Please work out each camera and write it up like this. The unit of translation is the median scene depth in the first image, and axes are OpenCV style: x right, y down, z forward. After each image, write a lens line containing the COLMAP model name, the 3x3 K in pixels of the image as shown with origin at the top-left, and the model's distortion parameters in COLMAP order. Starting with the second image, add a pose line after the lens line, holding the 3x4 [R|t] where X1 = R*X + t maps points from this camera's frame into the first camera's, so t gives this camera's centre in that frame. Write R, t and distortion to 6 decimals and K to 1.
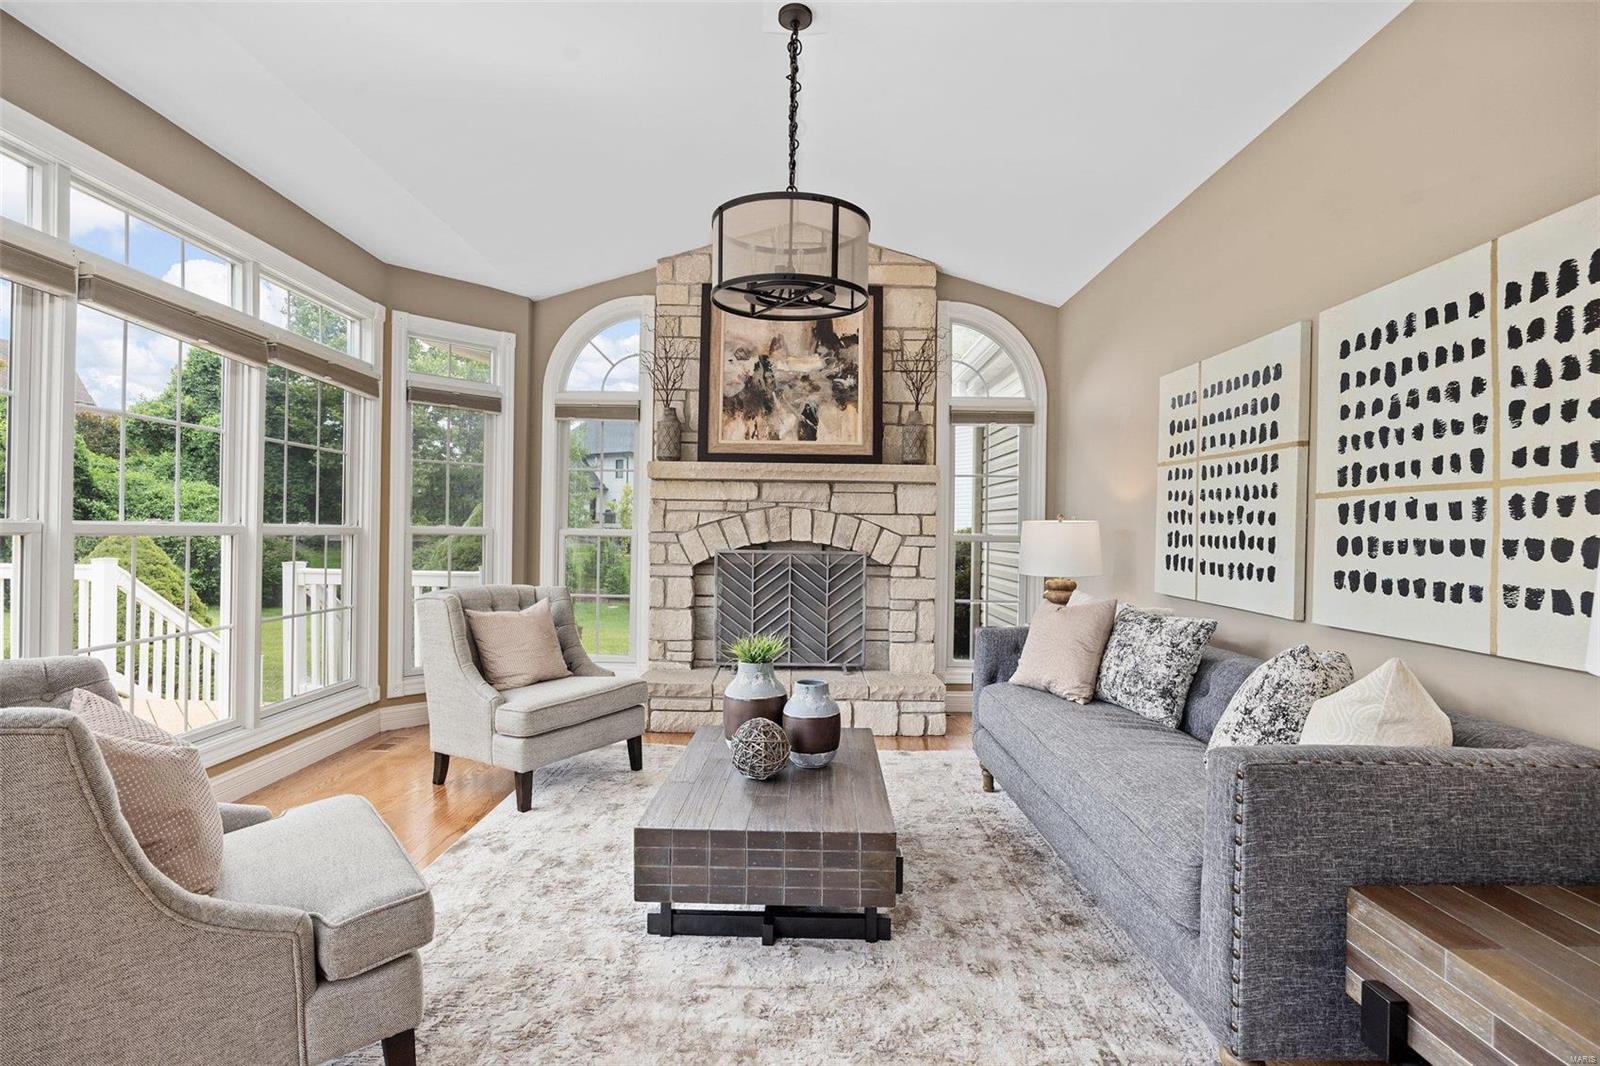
lens RADIAL K [[767.6, 0, 805.2], [0, 767.6, 529.5], [0, 0, 1]] dist [-0.018582, 0.000569]
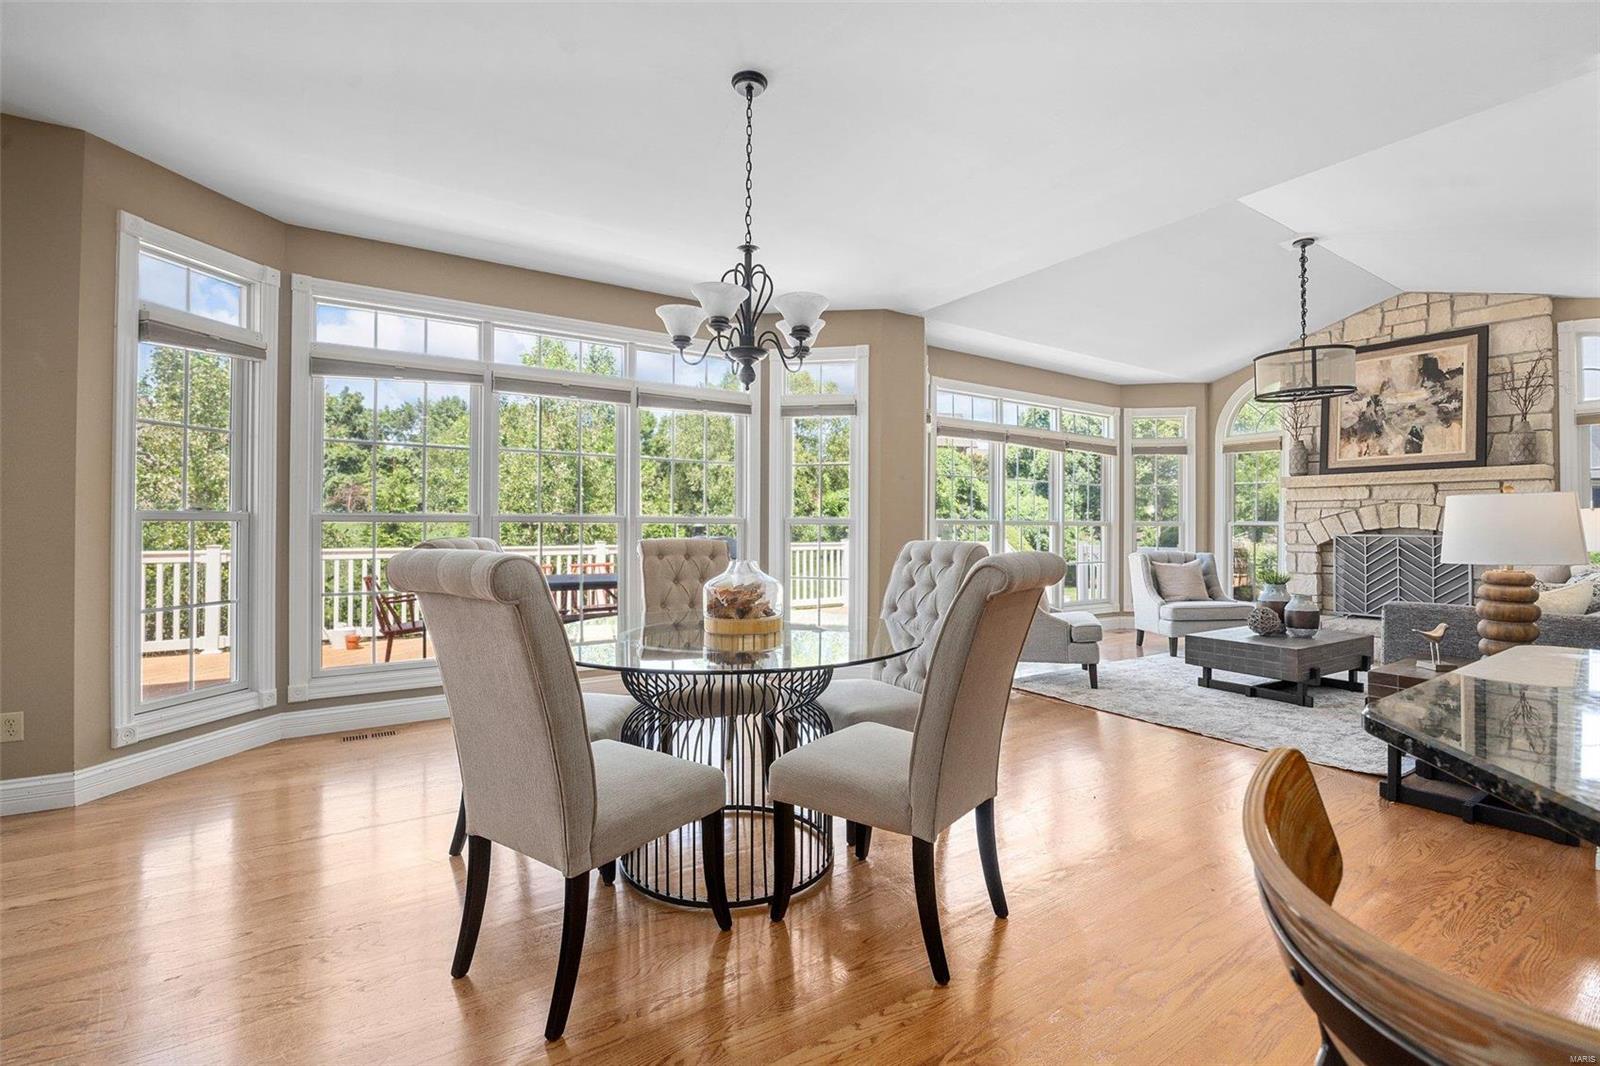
lens RADIAL K [[762.0, 0, 805.3], [0, 762.0, 528.1], [0, 0, 1]] dist [-0.002292, -0.000791]
pose [[0.567449, -0.010591, -0.823340, 0.497002], [0.006747, 0.999944, -0.008213, 0.019570], [0.823381, -0.000895, 0.567489, -0.642404]]
